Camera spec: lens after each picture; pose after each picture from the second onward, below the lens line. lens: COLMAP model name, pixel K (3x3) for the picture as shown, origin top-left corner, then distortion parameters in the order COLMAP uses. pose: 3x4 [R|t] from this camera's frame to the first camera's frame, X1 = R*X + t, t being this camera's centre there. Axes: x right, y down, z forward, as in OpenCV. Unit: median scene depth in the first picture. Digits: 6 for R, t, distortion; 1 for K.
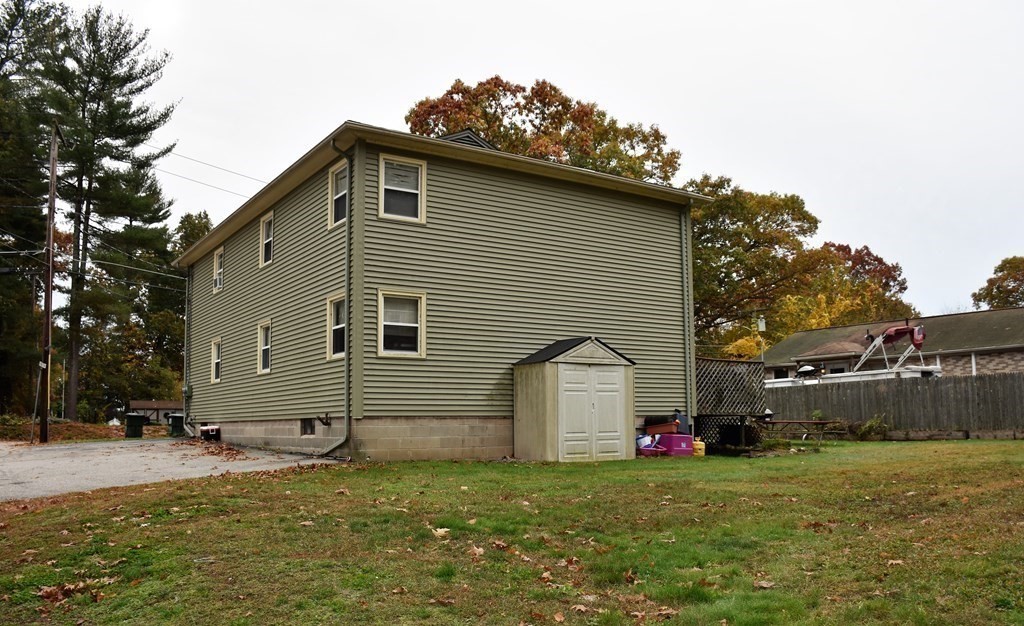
lens RADIAL K [[835.7, 0, 512.5], [0, 835.7, 348.2], [0, 0, 1]] dist [-0.129656, 0.004041]
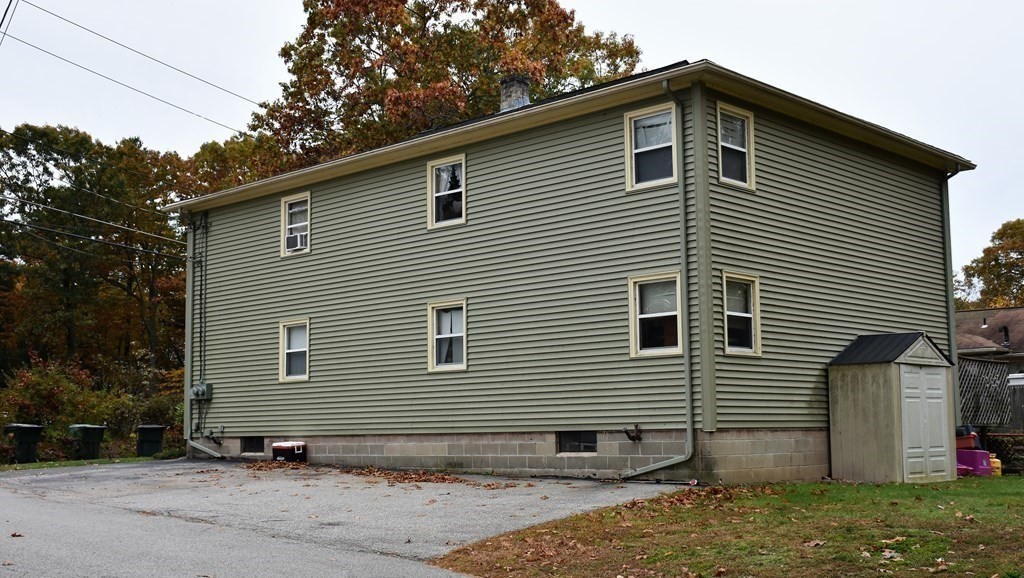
lens RADIAL K [[1180.6, 0, 512.0], [0, 1180.6, 289.0], [0, 0, 1]] dist [0.004902, 0.023470]
pose [[0.976370, 0.025188, 0.214633, -0.575131], [-0.018539, 0.999285, -0.032937, -0.010985], [-0.215309, 0.028180, 0.976139, -0.071209]]
